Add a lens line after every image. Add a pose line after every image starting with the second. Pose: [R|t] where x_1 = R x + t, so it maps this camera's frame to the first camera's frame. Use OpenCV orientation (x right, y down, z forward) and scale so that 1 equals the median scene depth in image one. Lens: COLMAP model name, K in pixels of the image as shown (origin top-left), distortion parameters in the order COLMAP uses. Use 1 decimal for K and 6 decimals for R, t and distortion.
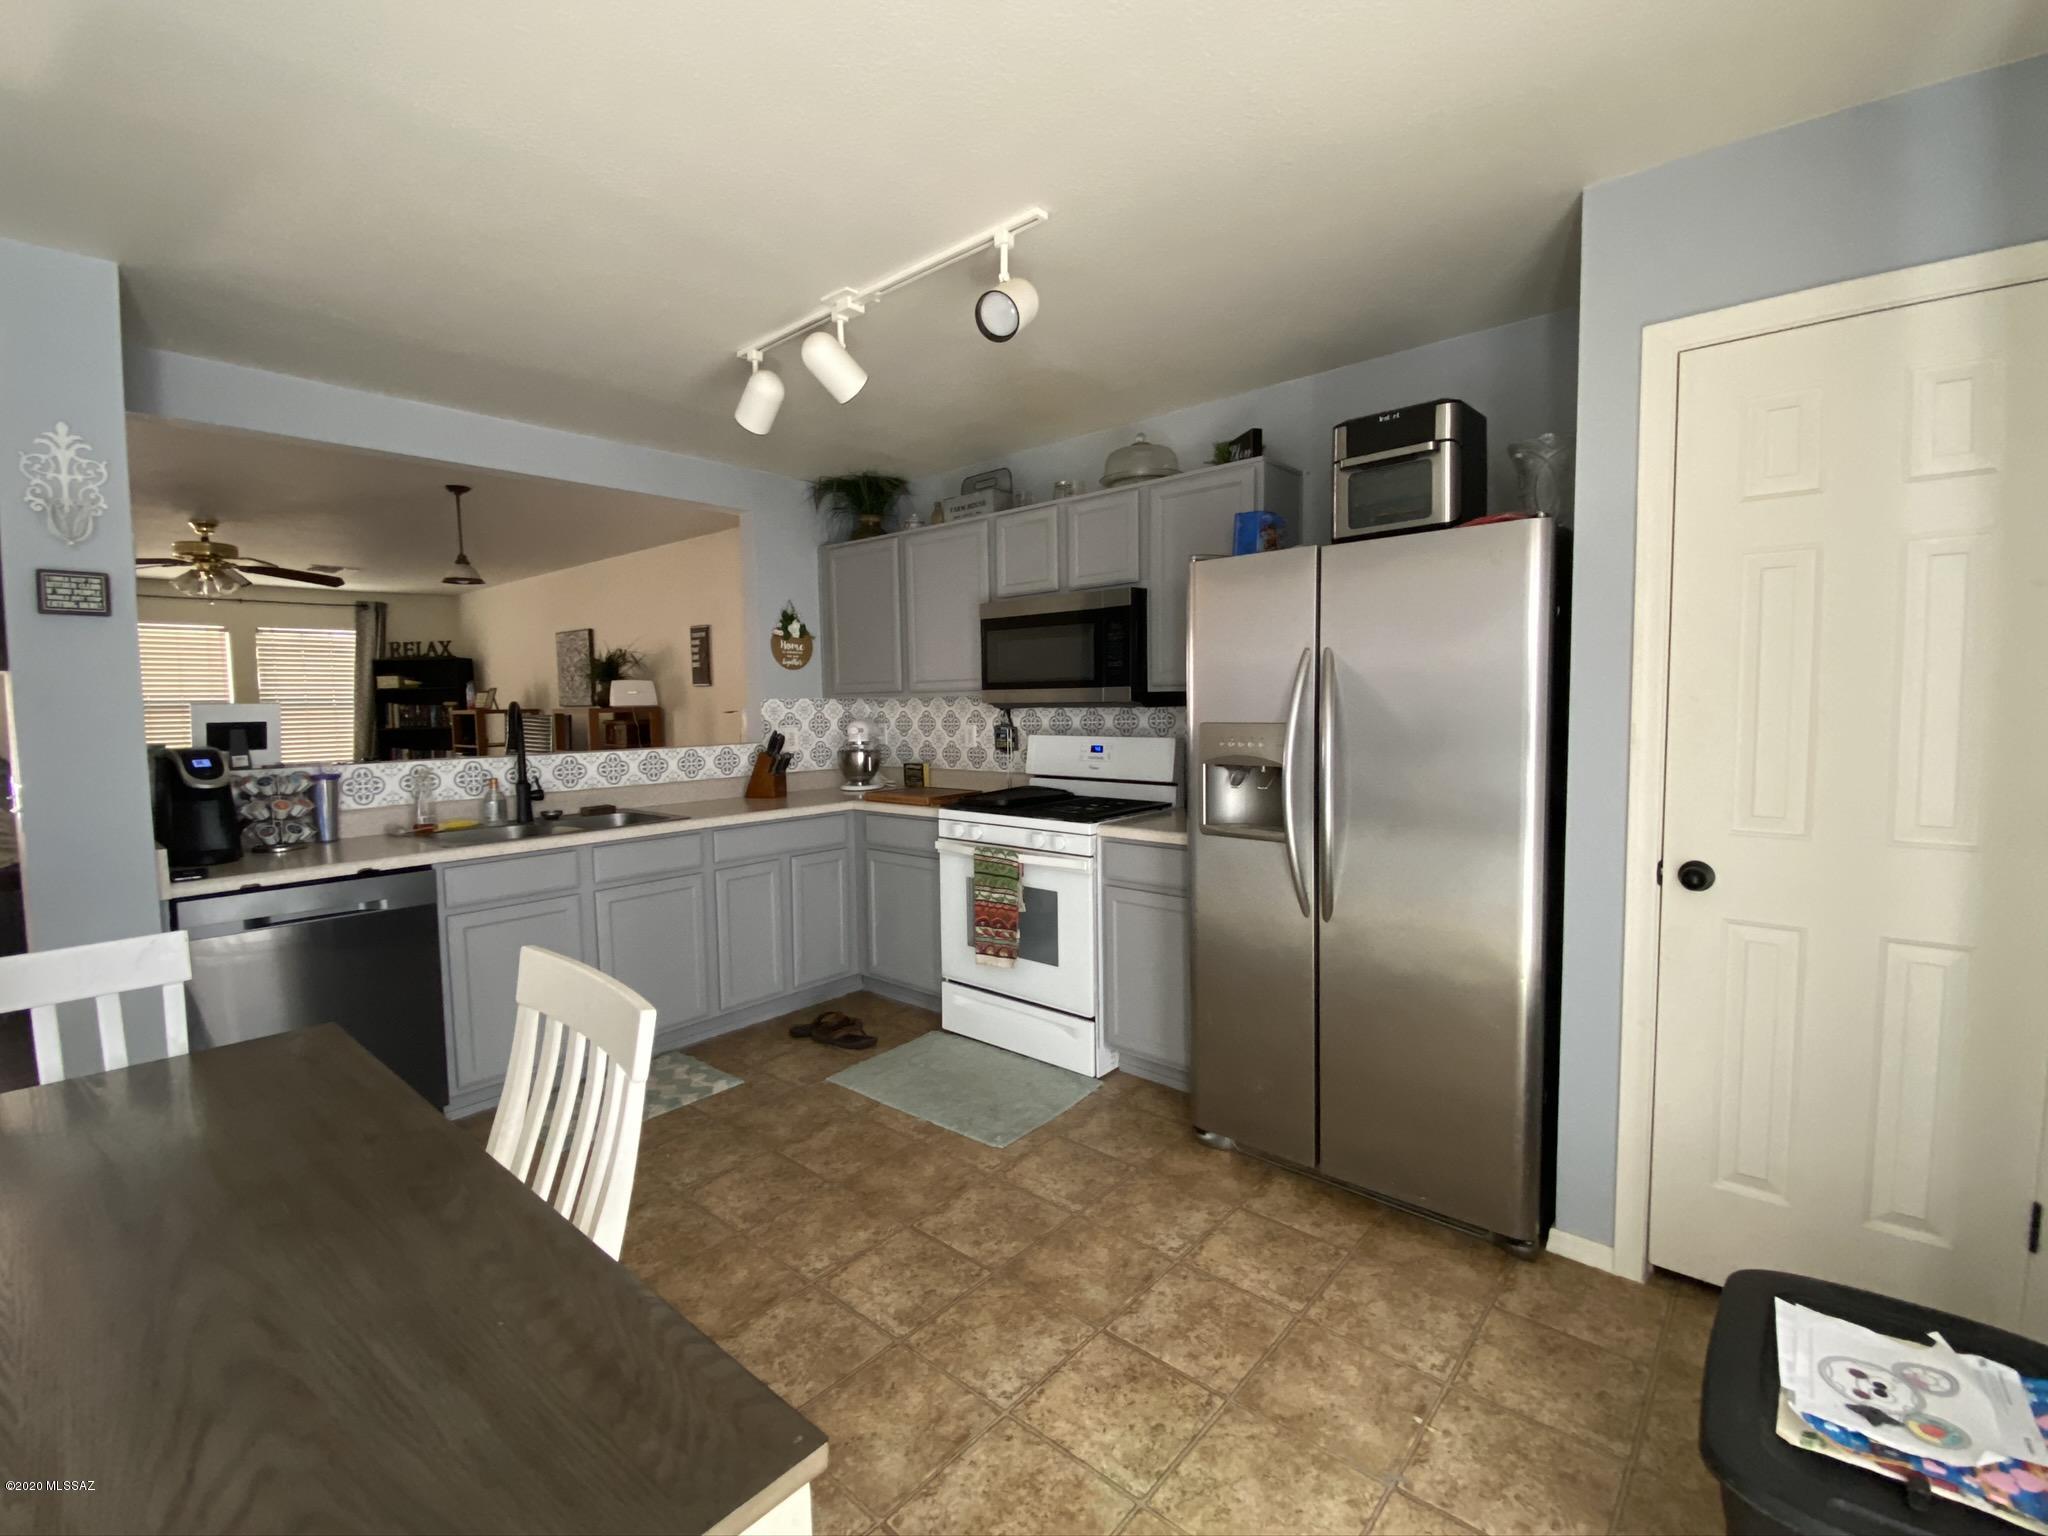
lens RADIAL K [[895.5, 0, 1037.6], [0, 895.5, 748.6], [0, 0, 1]] dist [0.002630, -0.000635]
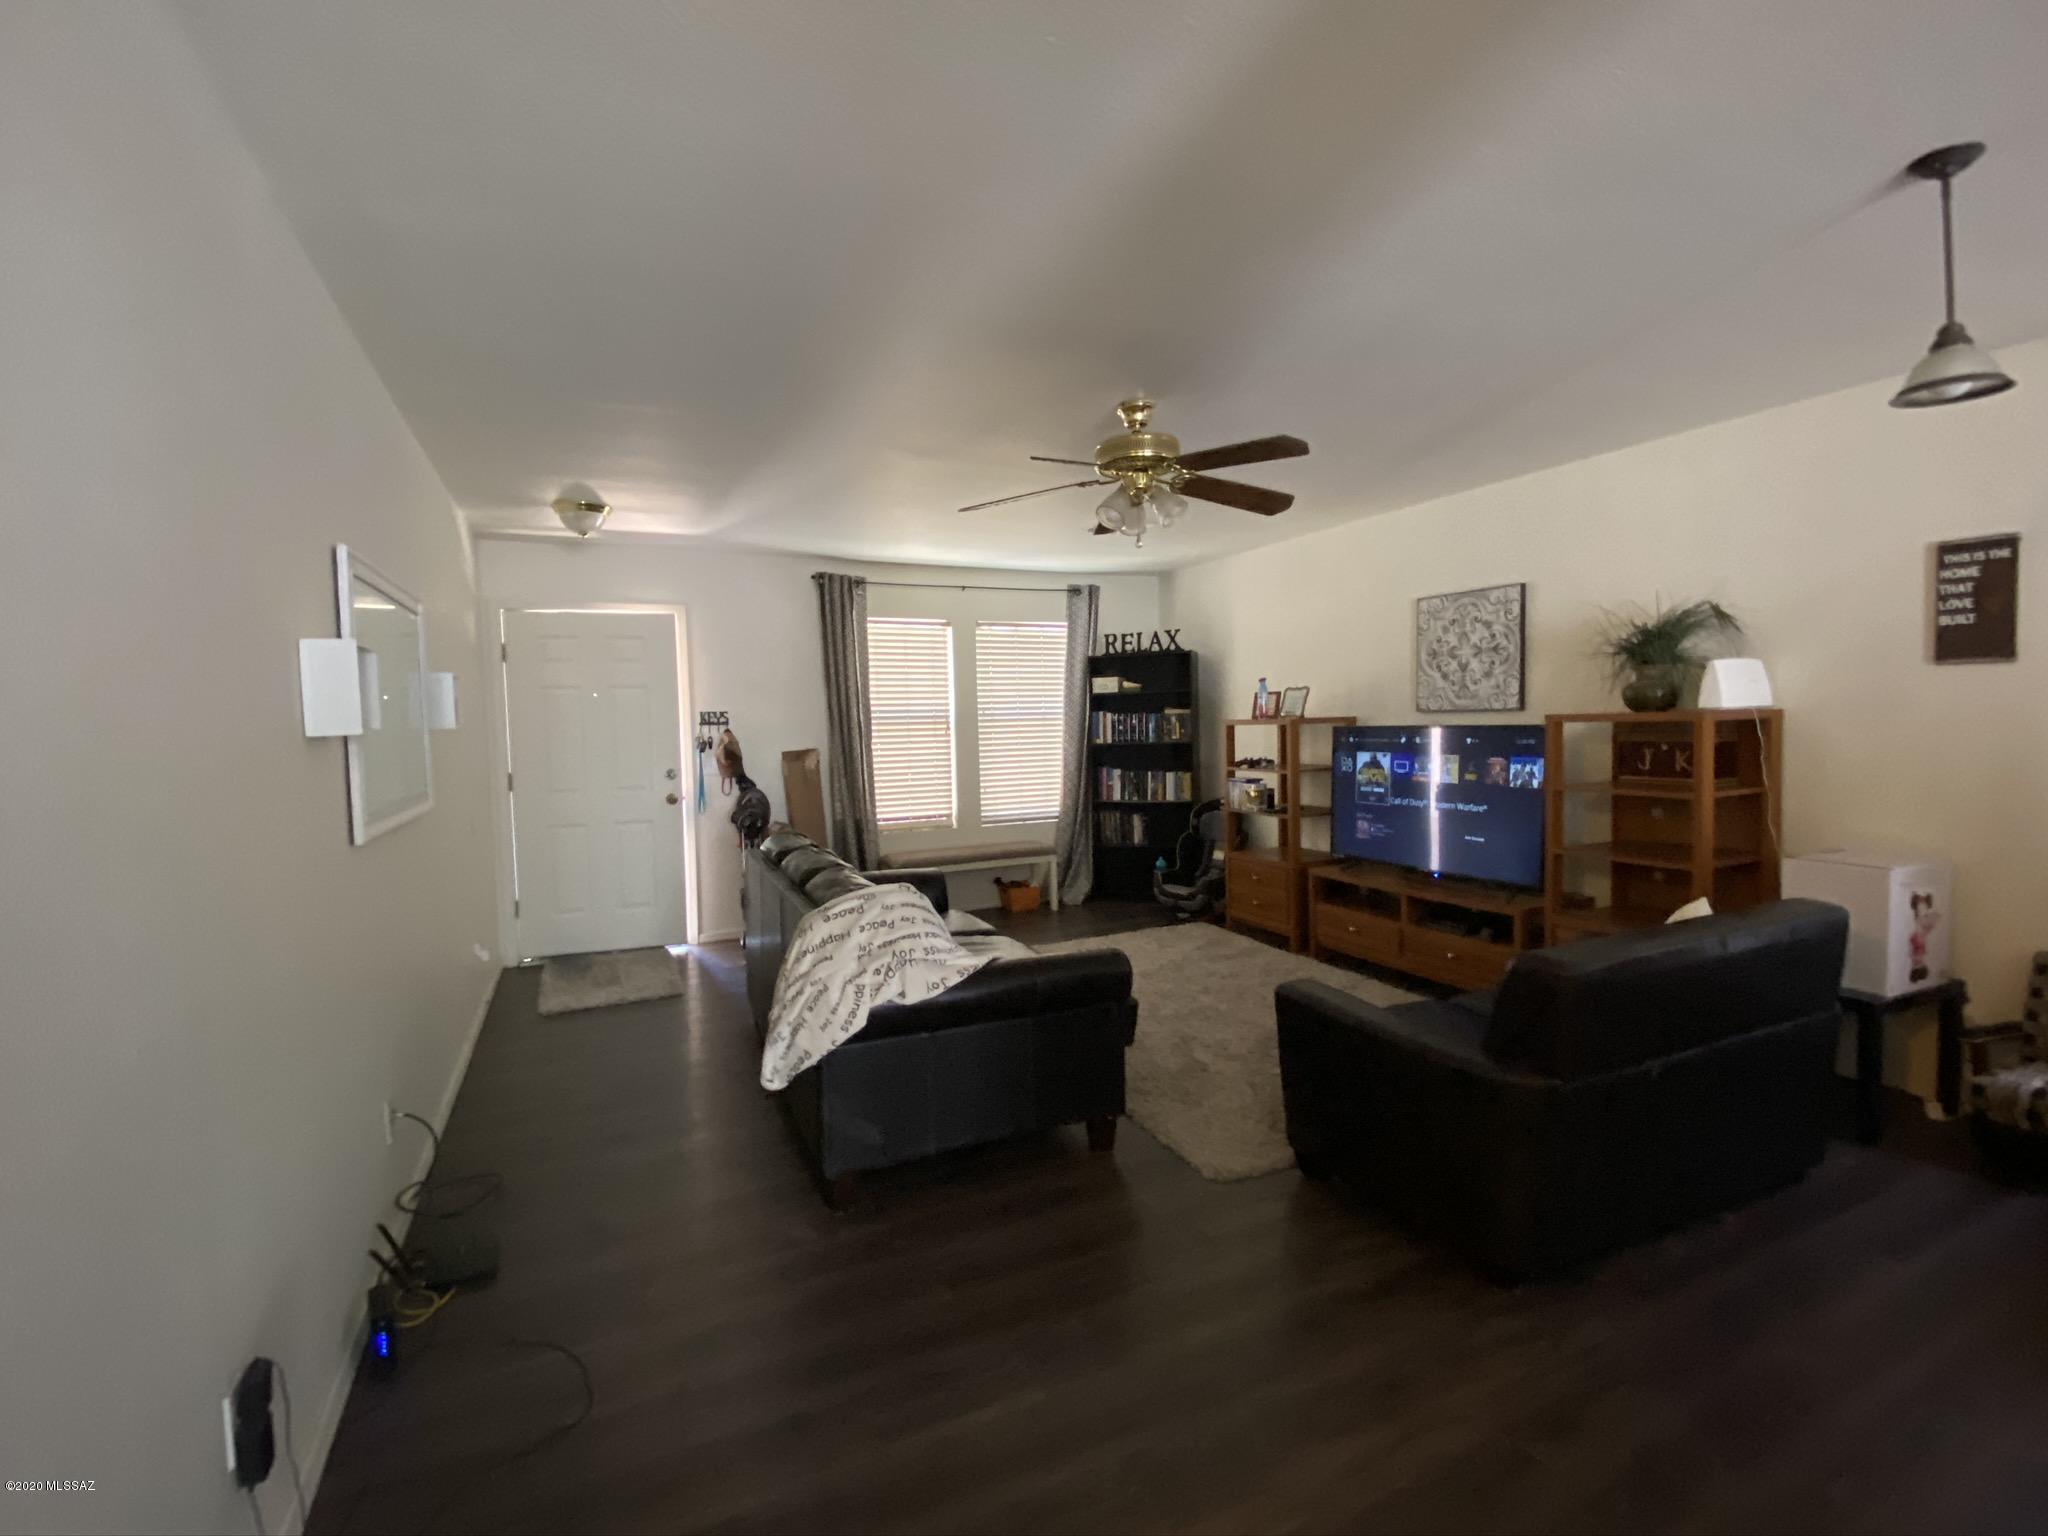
lens RADIAL K [[895.5, 0, 1013.2], [0, 895.5, 764.5], [0, 0, 1]] dist [0.002630, -0.000635]
pose [[0.910244, 0.013690, -0.413845, -0.471419], [-0.012333, 0.999906, 0.005949, -0.008196], [0.413888, -0.000311, 0.910328, 0.250500]]
